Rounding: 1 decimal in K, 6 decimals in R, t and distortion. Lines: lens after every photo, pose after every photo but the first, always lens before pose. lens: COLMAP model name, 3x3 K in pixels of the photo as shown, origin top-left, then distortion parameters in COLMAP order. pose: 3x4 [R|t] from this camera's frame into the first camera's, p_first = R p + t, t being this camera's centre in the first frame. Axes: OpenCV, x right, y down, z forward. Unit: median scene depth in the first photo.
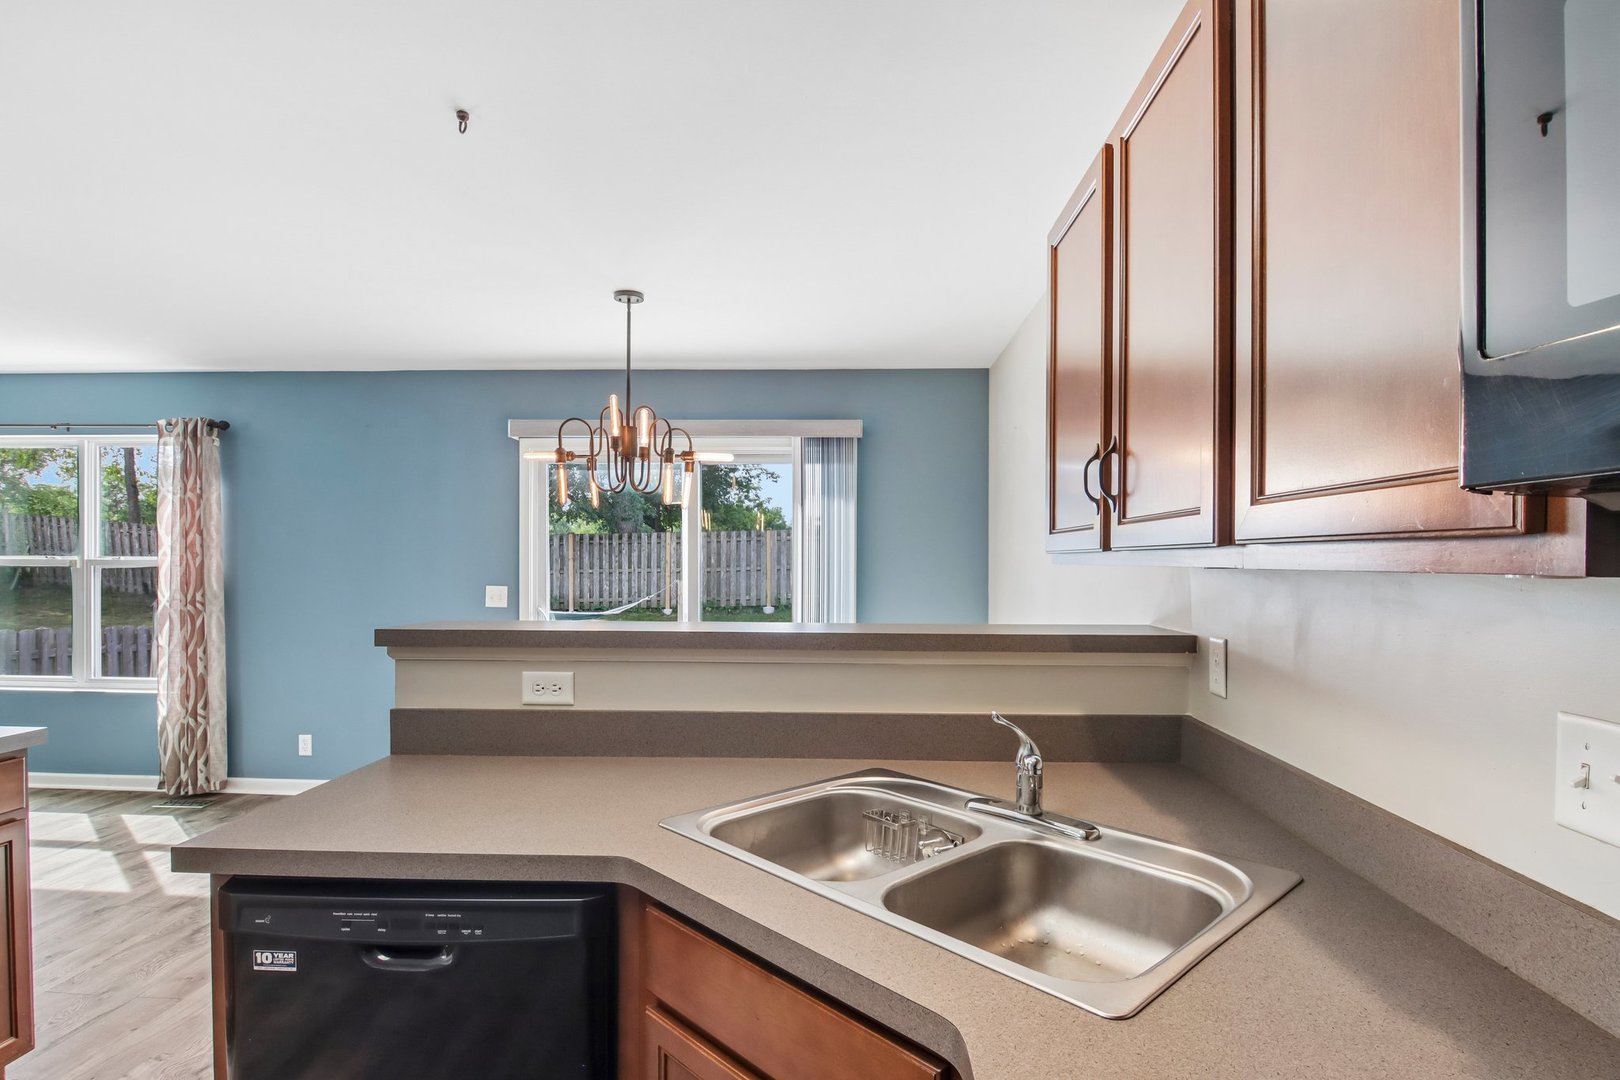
lens RADIAL K [[833.6, 0, 823.7], [0, 833.6, 560.9], [0, 0, 1]] dist [0.013554, -0.027266]
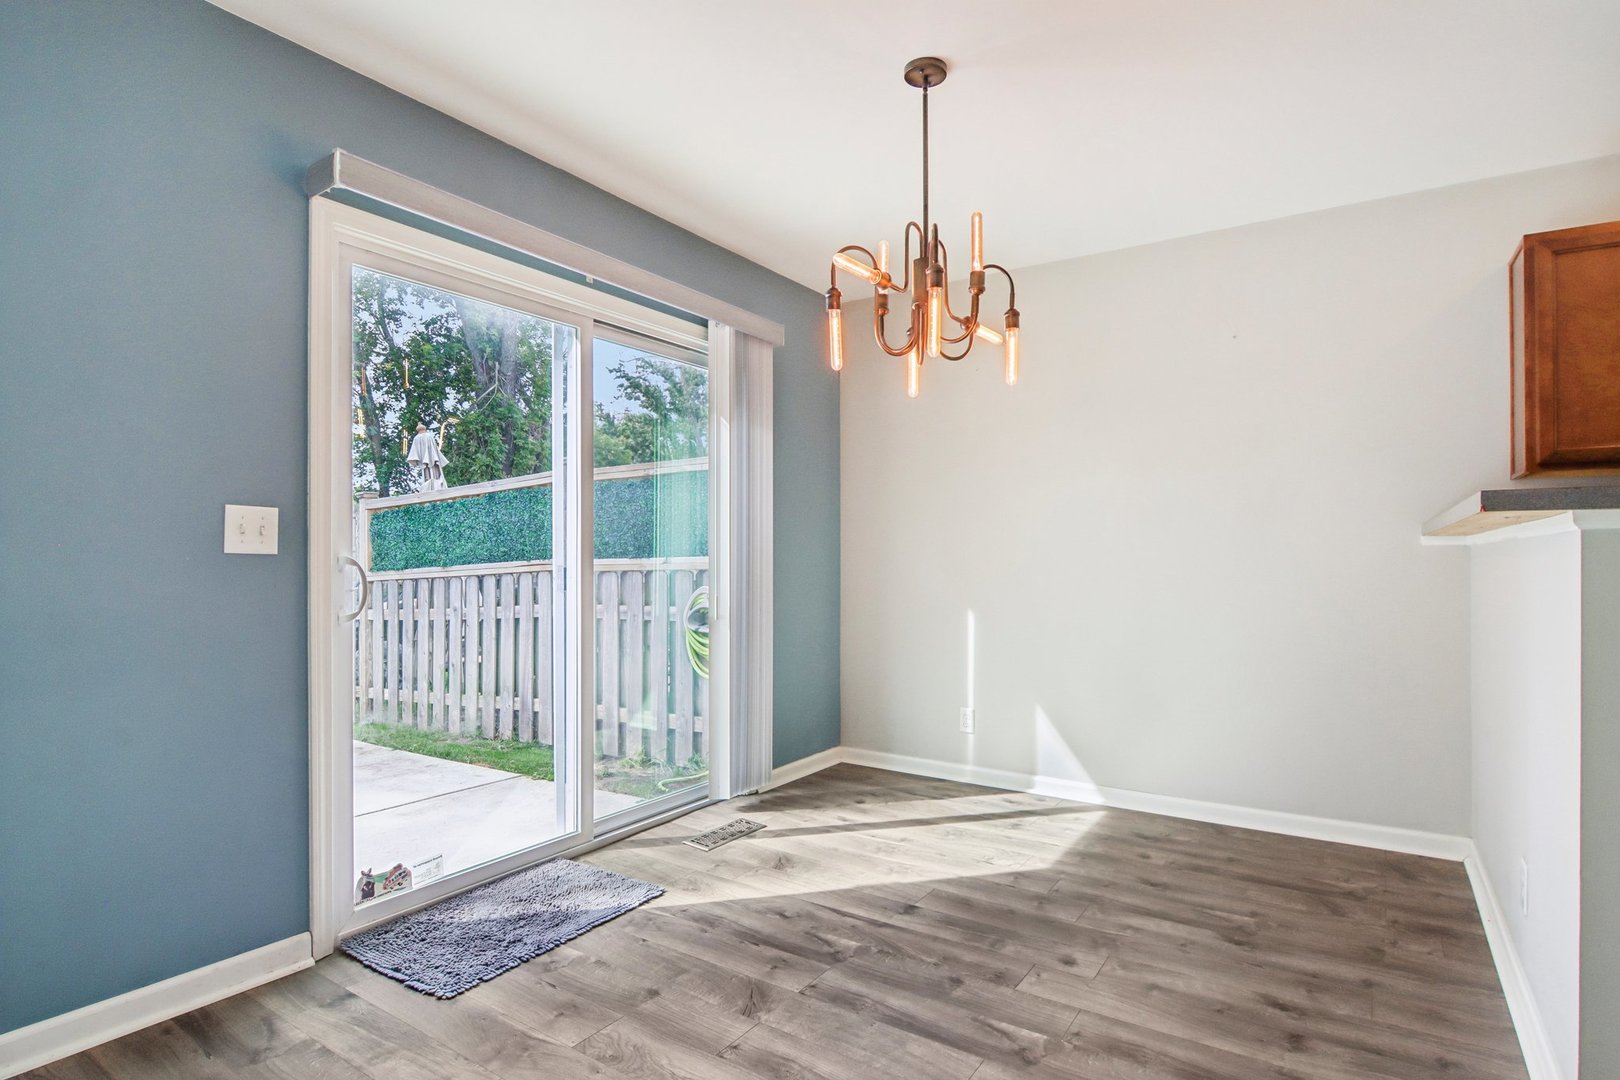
lens RADIAL K [[833.6, 0, 823.7], [0, 833.6, 560.9], [0, 0, 1]] dist [0.013554, -0.027266]
pose [[0.520134, -0.006038, 0.854063, -0.145630], [0.001747, 0.999980, 0.006006, 0.013538], [-0.854083, -0.001632, 0.520135, 0.120883]]
